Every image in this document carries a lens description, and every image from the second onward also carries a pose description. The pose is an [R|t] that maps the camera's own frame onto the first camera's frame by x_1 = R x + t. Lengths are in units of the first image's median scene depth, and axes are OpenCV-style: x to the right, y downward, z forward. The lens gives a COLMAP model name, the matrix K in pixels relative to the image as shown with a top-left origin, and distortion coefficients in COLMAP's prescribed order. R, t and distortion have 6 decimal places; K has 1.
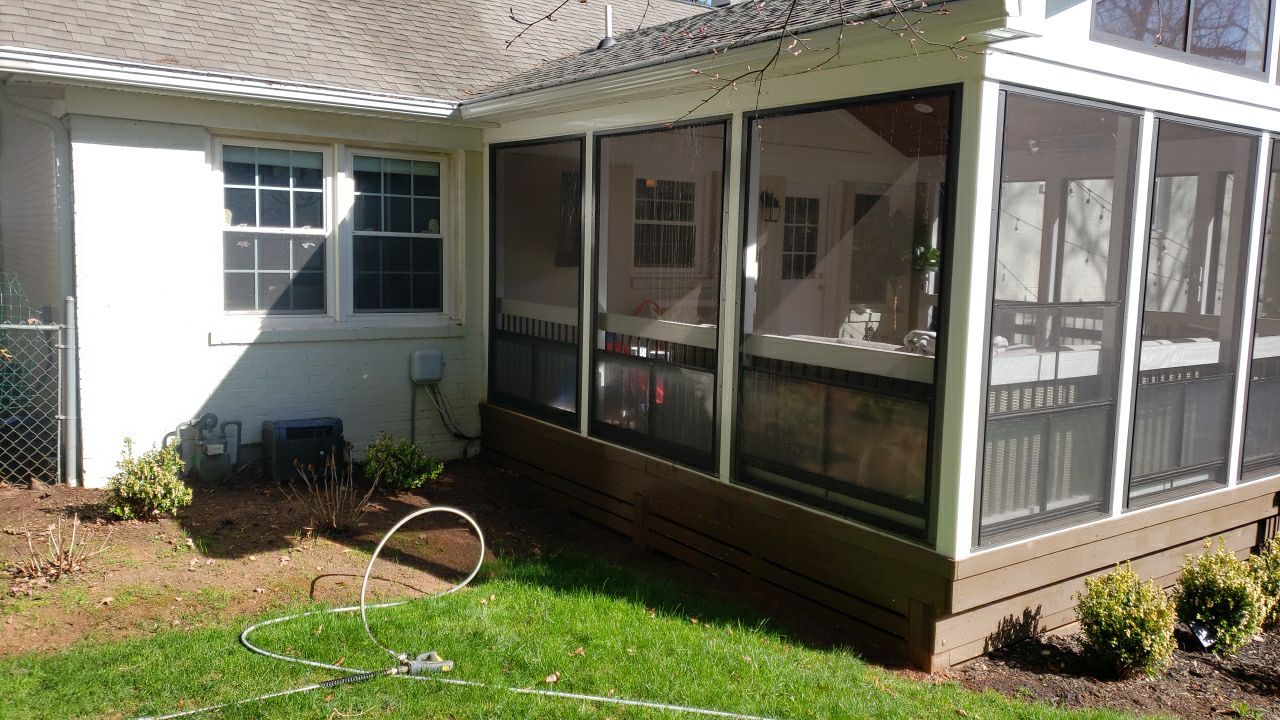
lens RADIAL K [[1001.7, 0, 644.9], [0, 1001.7, 359.3], [0, 0, 1]] dist [0.011469, -0.004948]
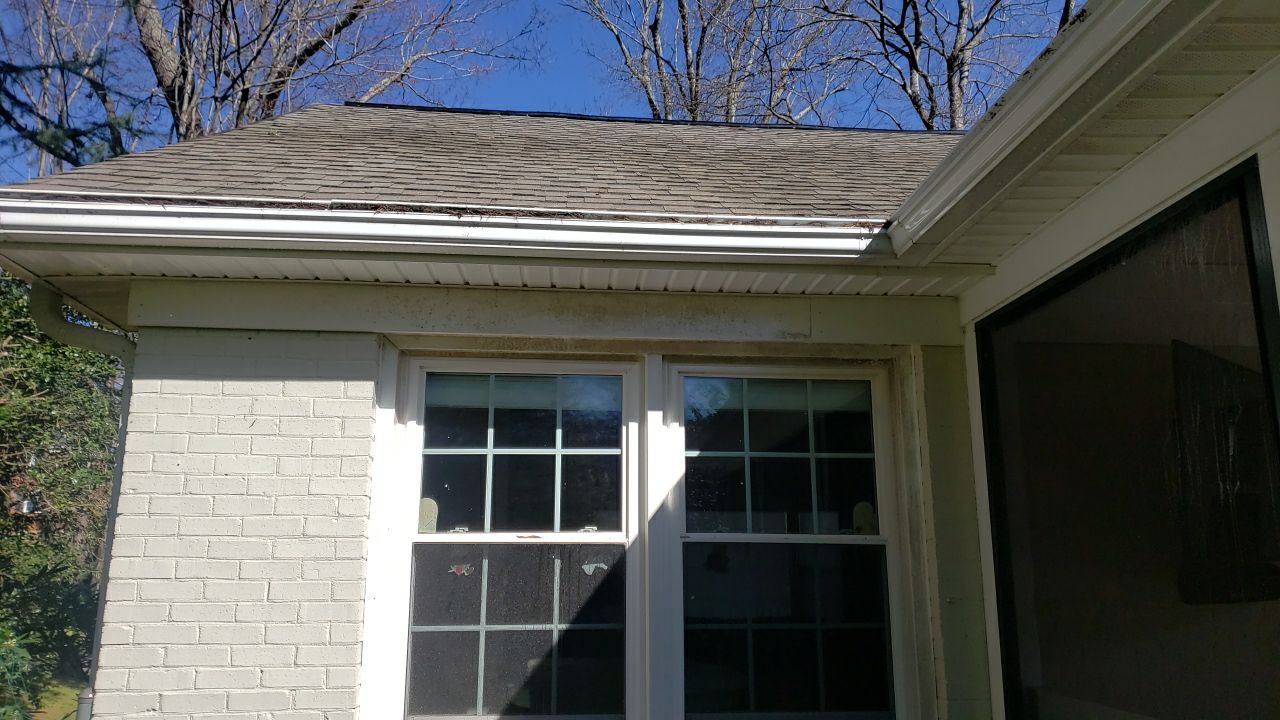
lens RADIAL K [[1001.7, 0, 650.2], [0, 1001.7, 361.2], [0, 0, 1]] dist [0.011469, -0.004948]
pose [[0.864380, -0.139721, -0.483038, -0.071175], [-0.029332, 0.944974, -0.325827, -0.053376], [0.501983, 0.295806, 0.812719, 0.607324]]
